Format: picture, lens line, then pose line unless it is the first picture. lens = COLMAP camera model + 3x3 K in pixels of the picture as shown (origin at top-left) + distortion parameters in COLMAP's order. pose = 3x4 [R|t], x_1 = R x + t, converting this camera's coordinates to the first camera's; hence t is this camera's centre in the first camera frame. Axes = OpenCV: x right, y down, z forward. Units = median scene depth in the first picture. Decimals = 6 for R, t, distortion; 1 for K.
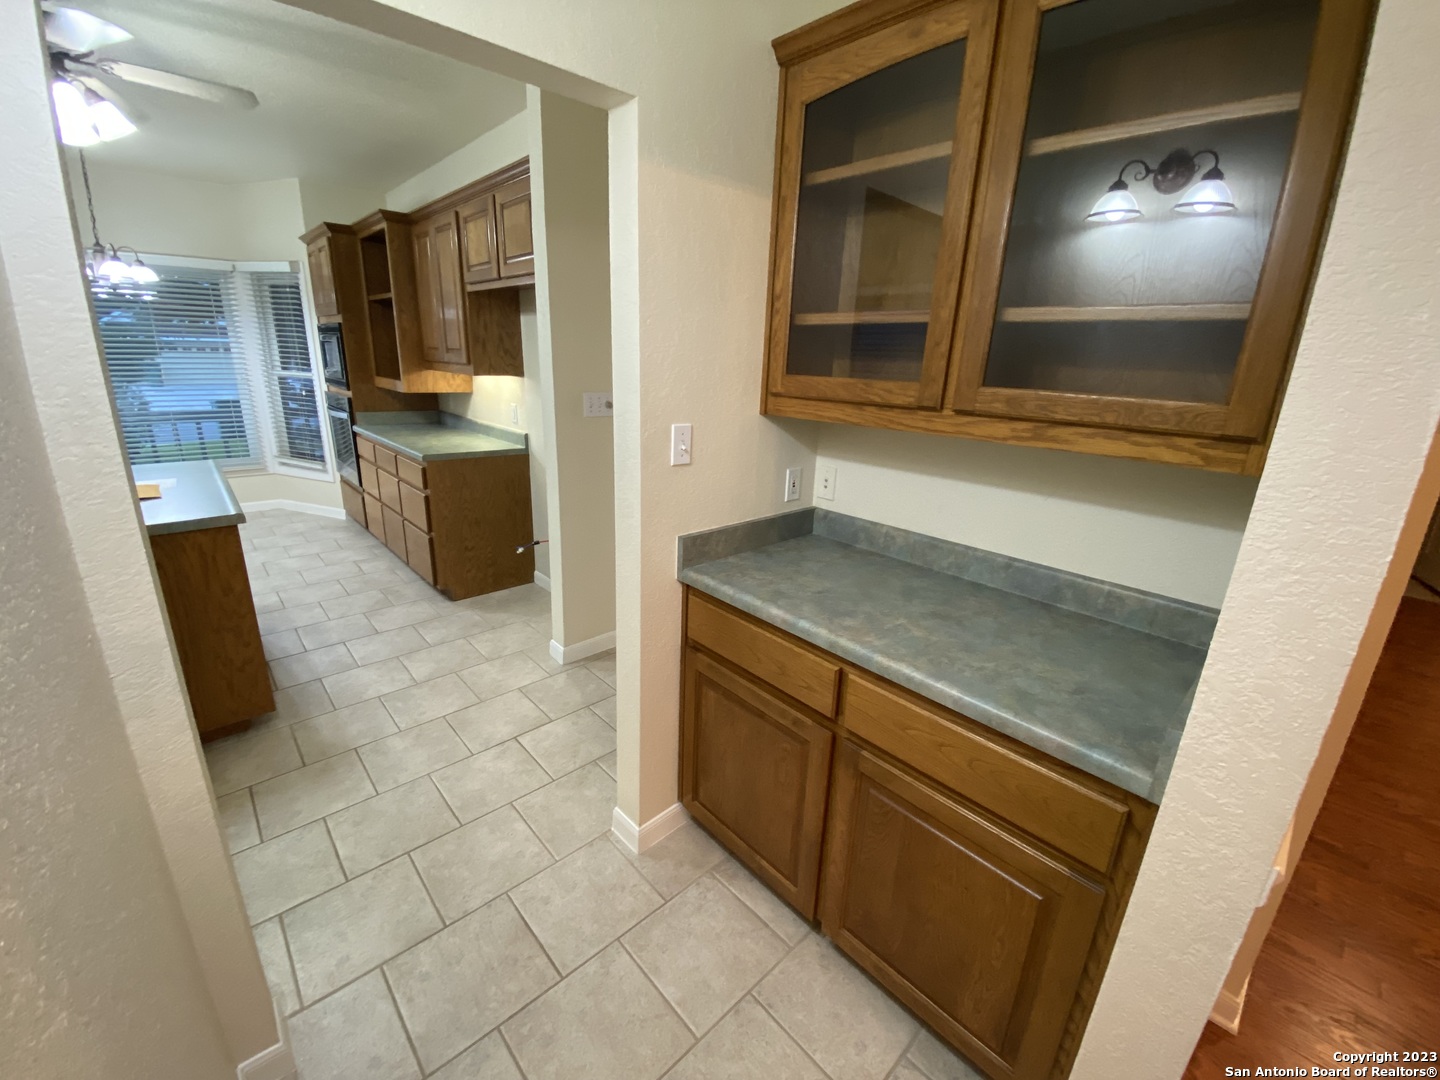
lens RADIAL K [[584.1, 0, 719.3], [0, 584.1, 533.5], [0, 0, 1]] dist [0.015762, -0.018118]
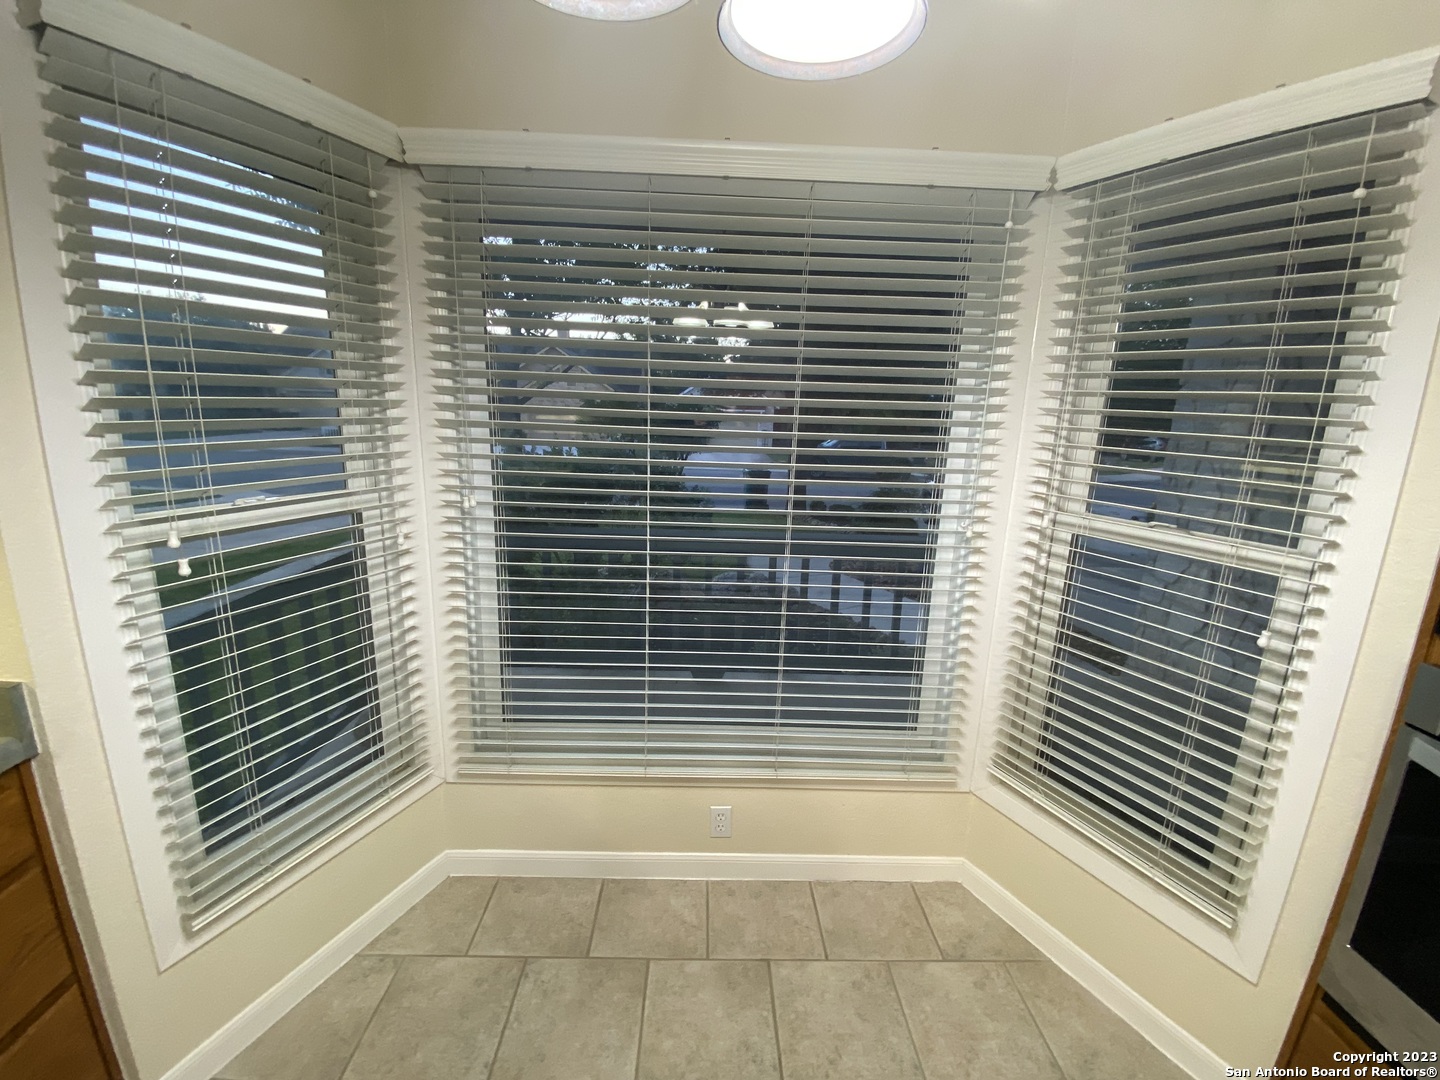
lens RADIAL K [[584.1, 0, 719.3], [0, 584.1, 533.5], [0, 0, 1]] dist [0.015762, -0.018118]
pose [[0.733570, 0.114069, -0.669972, -0.894501], [-0.201497, 0.977993, -0.054111, -0.280302], [0.649056, 0.174691, 0.740411, 0.855181]]
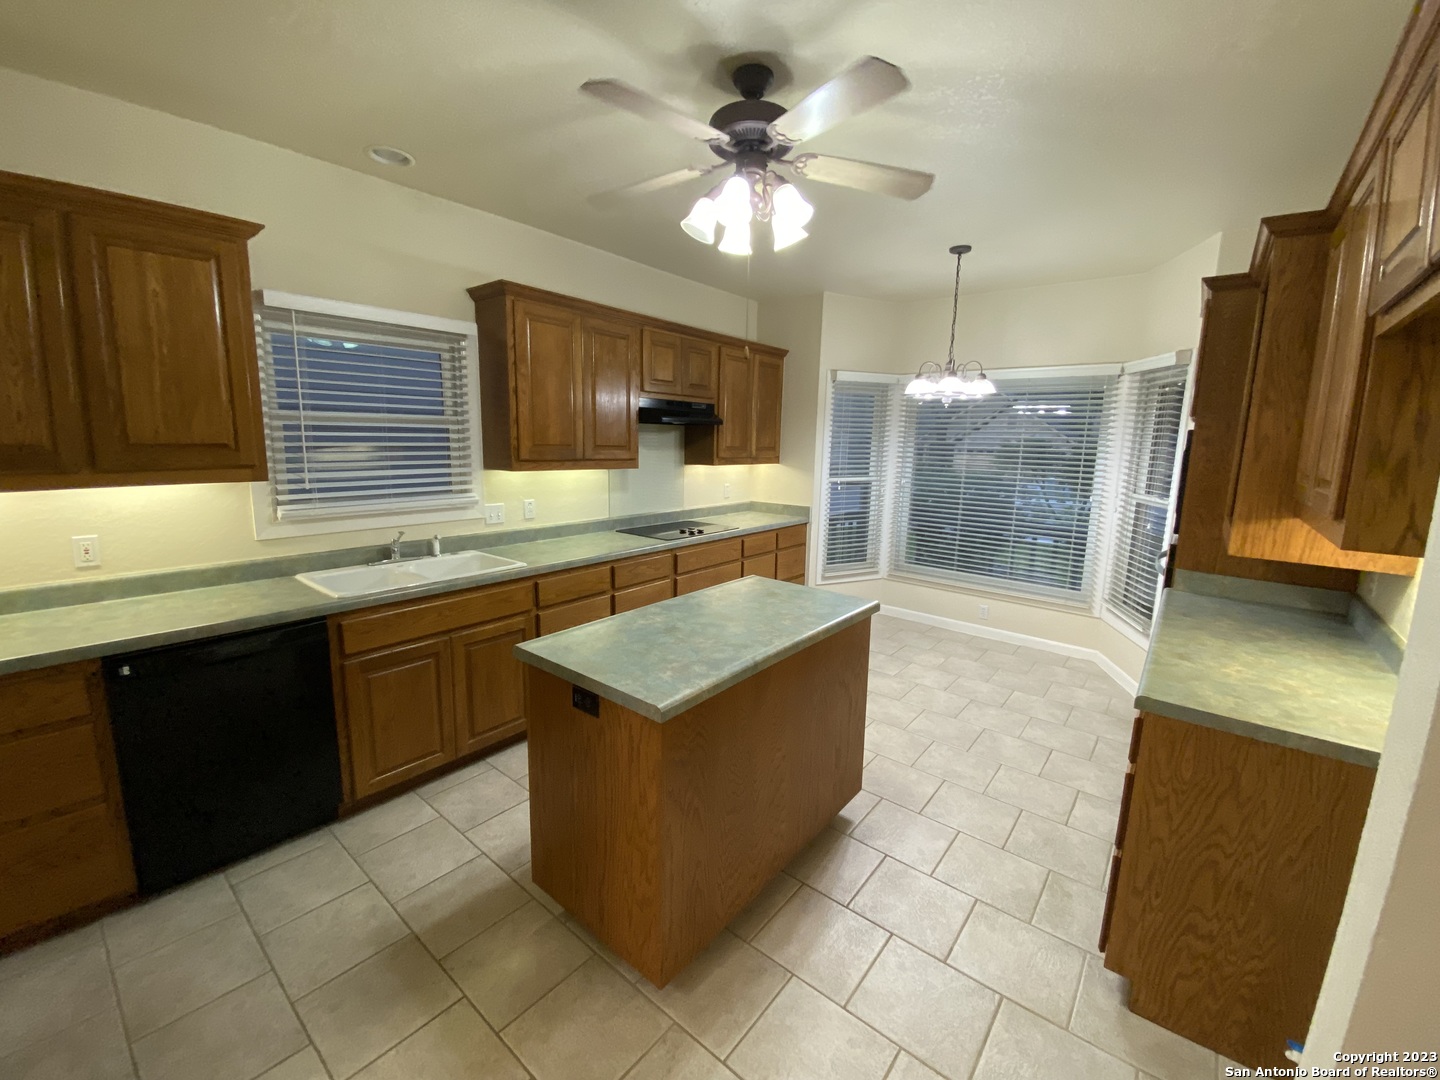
lens RADIAL K [[584.1, 0, 719.3], [0, 584.1, 533.5], [0, 0, 1]] dist [0.015762, -0.018118]
pose [[0.132337, 0.126574, -0.983090, -0.092106], [-0.303371, 0.949389, 0.081397, -0.165236], [0.943638, 0.287469, 0.164039, 0.488844]]
